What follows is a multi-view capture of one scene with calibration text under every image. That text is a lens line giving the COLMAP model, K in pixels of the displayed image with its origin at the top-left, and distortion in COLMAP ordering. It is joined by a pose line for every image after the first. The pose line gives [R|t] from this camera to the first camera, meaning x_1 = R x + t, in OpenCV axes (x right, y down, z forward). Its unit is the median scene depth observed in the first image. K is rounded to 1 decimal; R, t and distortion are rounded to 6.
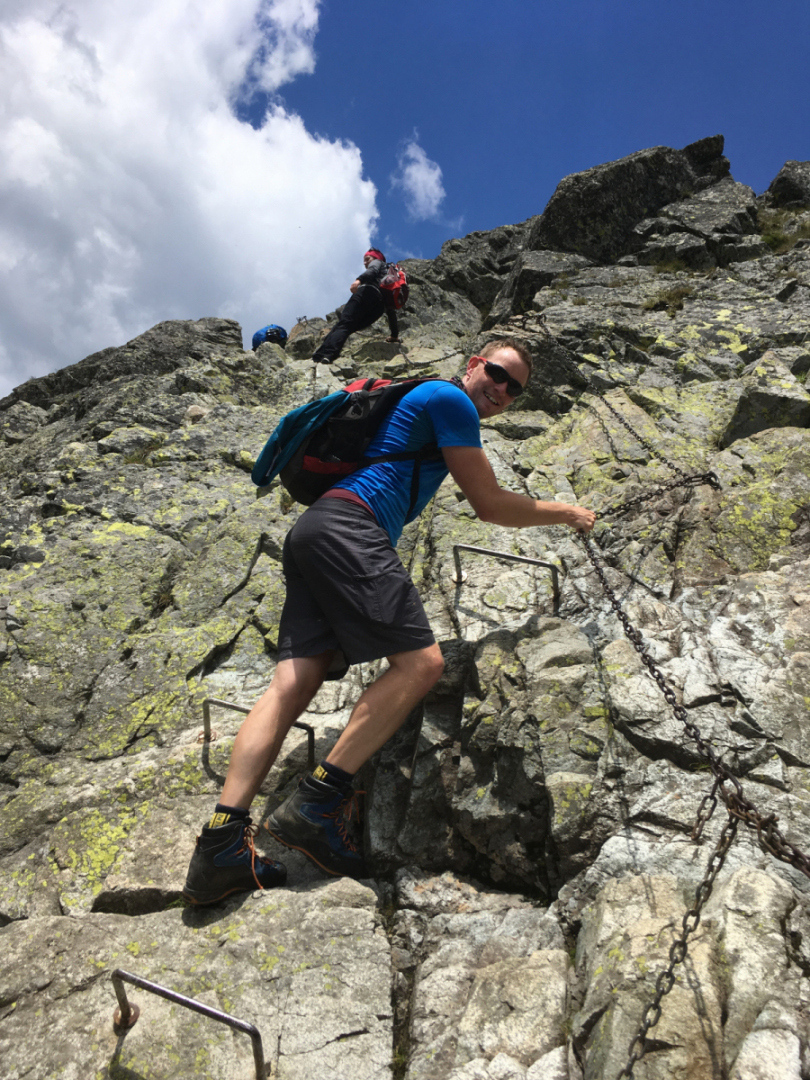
lens RADIAL K [[923.7, 0, 398.7], [0, 923.7, 539.9], [0, 0, 1]] dist [0.081077, -0.111632]
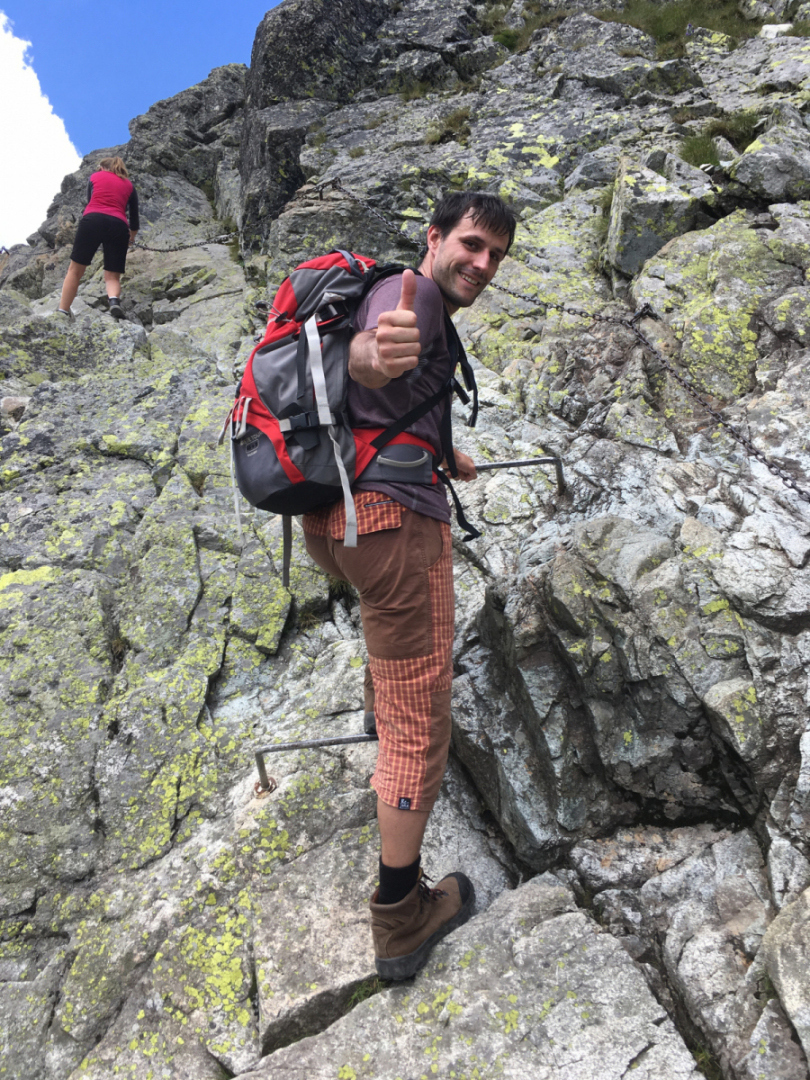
lens RADIAL K [[923.7, 0, 402.2], [0, 923.7, 543.1], [0, 0, 1]] dist [0.081077, -0.111632]
pose [[0.915356, -0.338166, 0.218558, -0.183823], [0.304308, 0.936461, 0.174460, -0.093387], [-0.263668, -0.093184, 0.960102, 0.166962]]
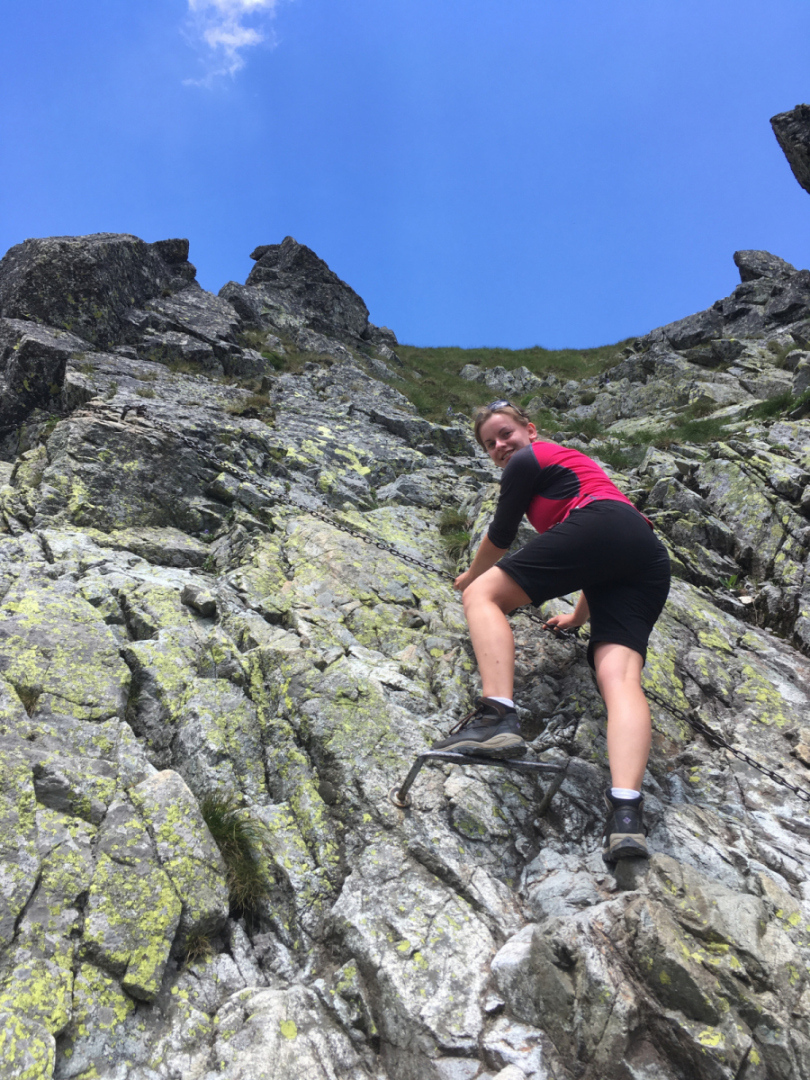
lens RADIAL K [[923.7, 0, 405.8], [0, 923.7, 538.7], [0, 0, 1]] dist [0.081077, -0.111632]
pose [[0.723841, 0.026351, 0.689464, -0.414385], [0.046118, 0.995188, -0.086454, -0.091572], [-0.688424, 0.094376, 0.719142, 0.518034]]
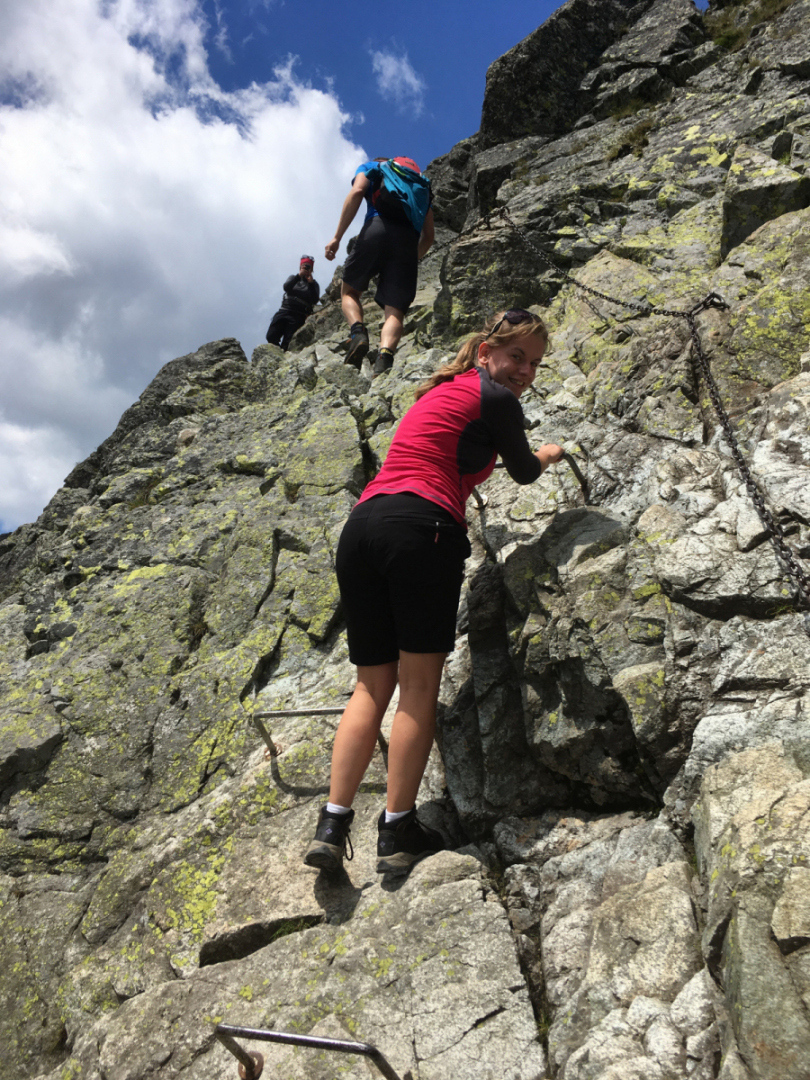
lens RADIAL K [[923.7, 0, 398.7], [0, 923.7, 543.8], [0, 0, 1]] dist [0.081077, -0.111632]
pose [[0.935456, -0.336919, -0.106807, 0.077068], [0.340922, 0.939853, 0.021193, 0.033435], [0.093242, -0.056238, 0.994054, 0.078967]]
